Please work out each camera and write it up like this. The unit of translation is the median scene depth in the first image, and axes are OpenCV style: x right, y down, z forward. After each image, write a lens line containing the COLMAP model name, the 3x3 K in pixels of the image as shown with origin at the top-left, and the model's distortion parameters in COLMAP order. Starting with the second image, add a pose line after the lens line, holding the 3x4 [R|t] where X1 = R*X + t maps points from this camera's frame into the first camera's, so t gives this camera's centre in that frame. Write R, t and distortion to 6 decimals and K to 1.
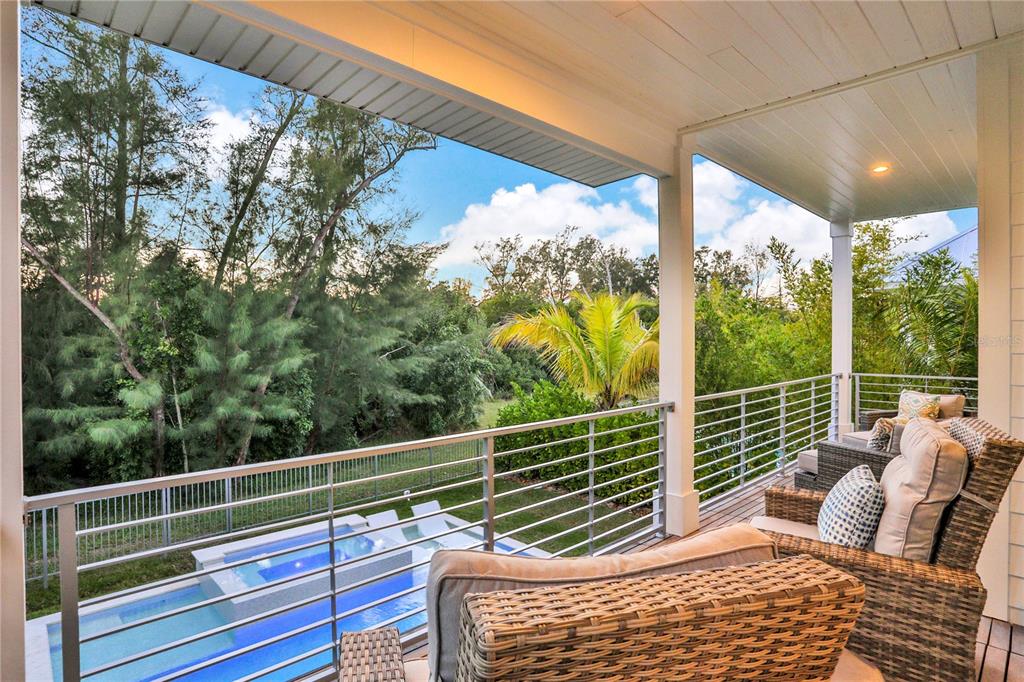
lens RADIAL K [[530.7, 0, 543.9], [0, 530.7, 337.3], [0, 0, 1]] dist [-0.029487, 0.001295]
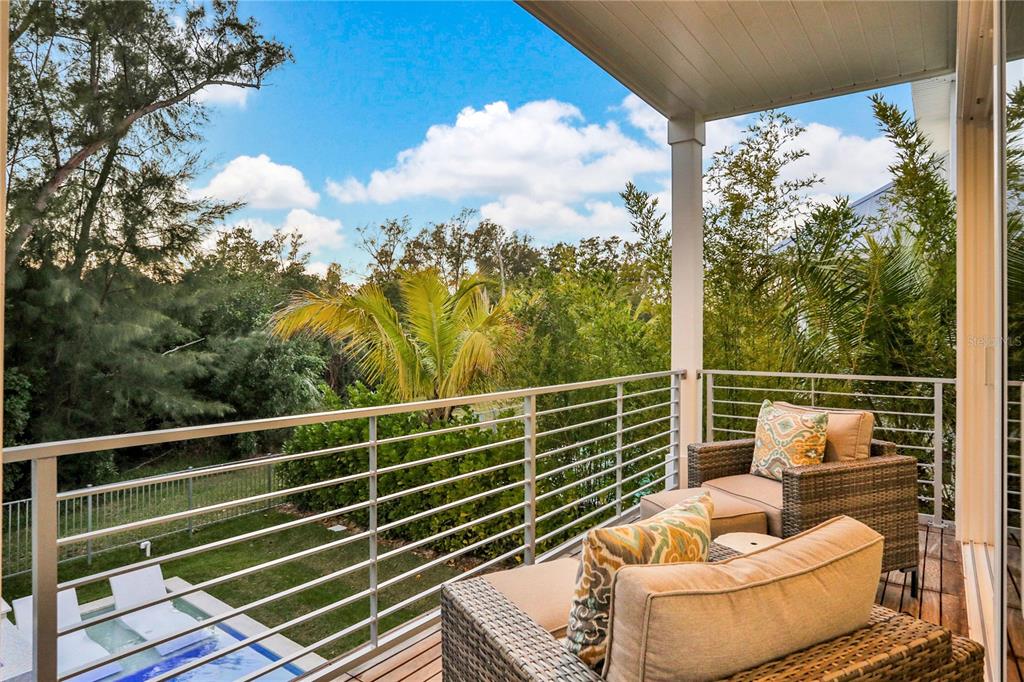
lens RADIAL K [[589.1, 0, 543.2], [0, 589.1, 328.1], [0, 0, 1]] dist [-0.054132, -0.000068]
pose [[0.985519, 0.007805, 0.169388, 0.145603], [-0.005932, 0.999916, -0.011558, 0.014601], [-0.169464, 0.010386, 0.985482, 0.183431]]
